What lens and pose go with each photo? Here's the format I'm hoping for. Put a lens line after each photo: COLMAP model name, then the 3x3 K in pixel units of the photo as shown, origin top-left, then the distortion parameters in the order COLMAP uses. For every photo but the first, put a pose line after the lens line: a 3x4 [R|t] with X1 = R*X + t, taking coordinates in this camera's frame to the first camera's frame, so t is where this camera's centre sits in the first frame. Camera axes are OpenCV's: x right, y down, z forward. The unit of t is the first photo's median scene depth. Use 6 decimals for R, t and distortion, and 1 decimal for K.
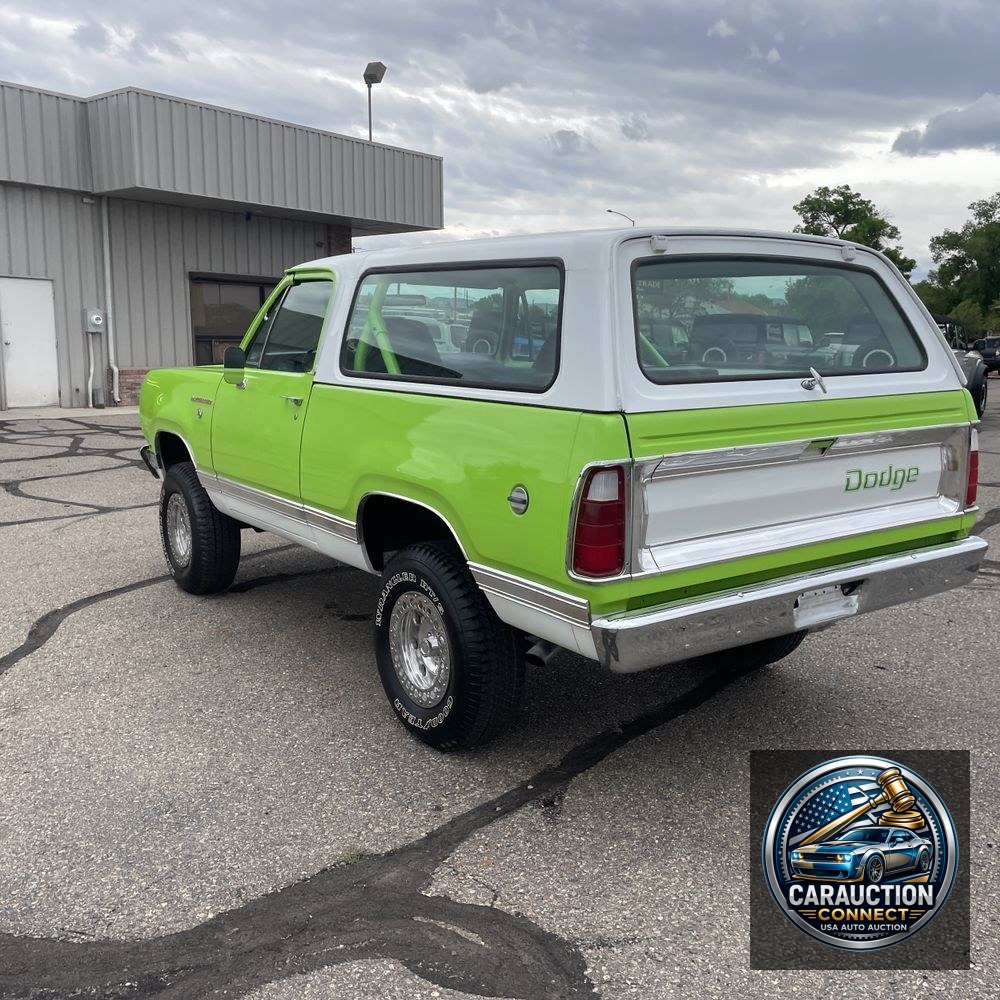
lens RADIAL K [[1002.1, 0, 482.7], [0, 1002.1, 494.7], [0, 0, 1]] dist [0.103815, -0.144611]
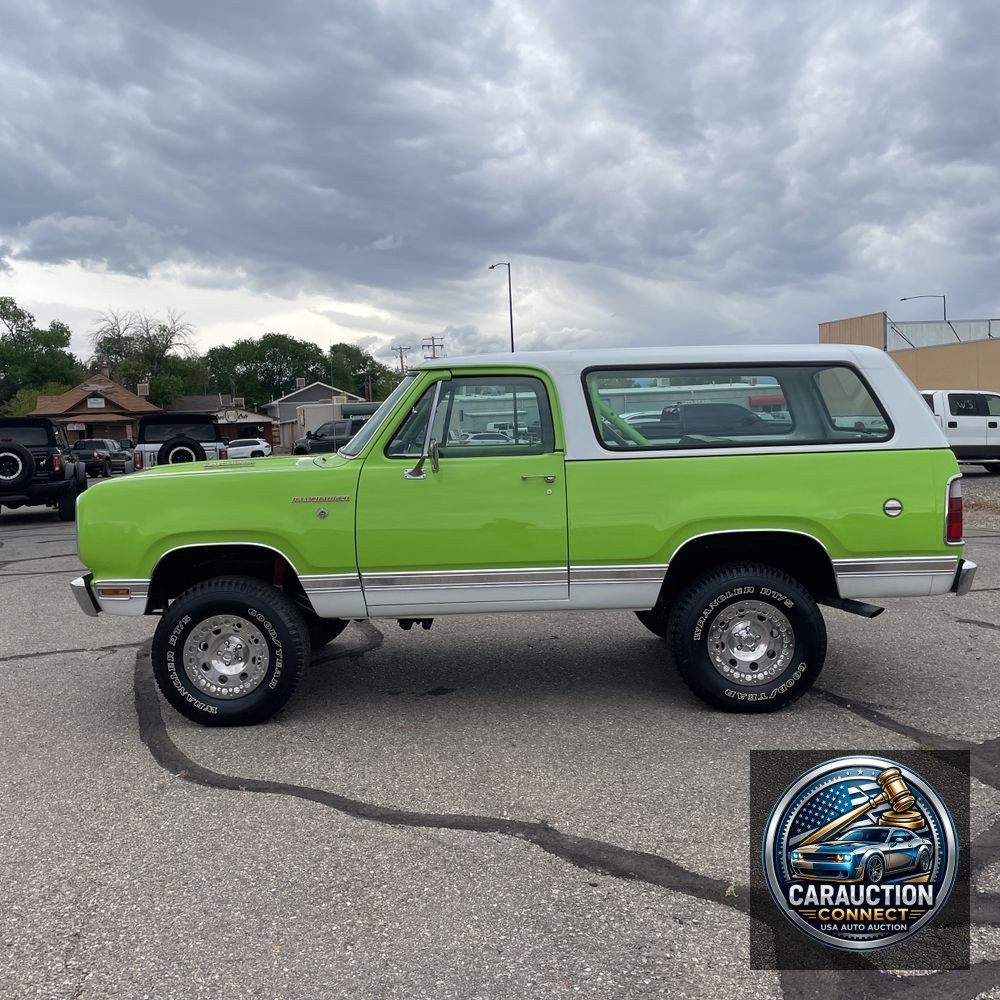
lens RADIAL K [[1002.1, 0, 482.7], [0, 1002.1, 494.7], [0, 0, 1]] dist [0.103815, -0.144611]
pose [[0.585719, -0.083166, 0.806236, -1.387043], [0.166071, 0.985932, -0.018946, -0.079063], [-0.793318, 0.144989, 0.591291, 0.464288]]
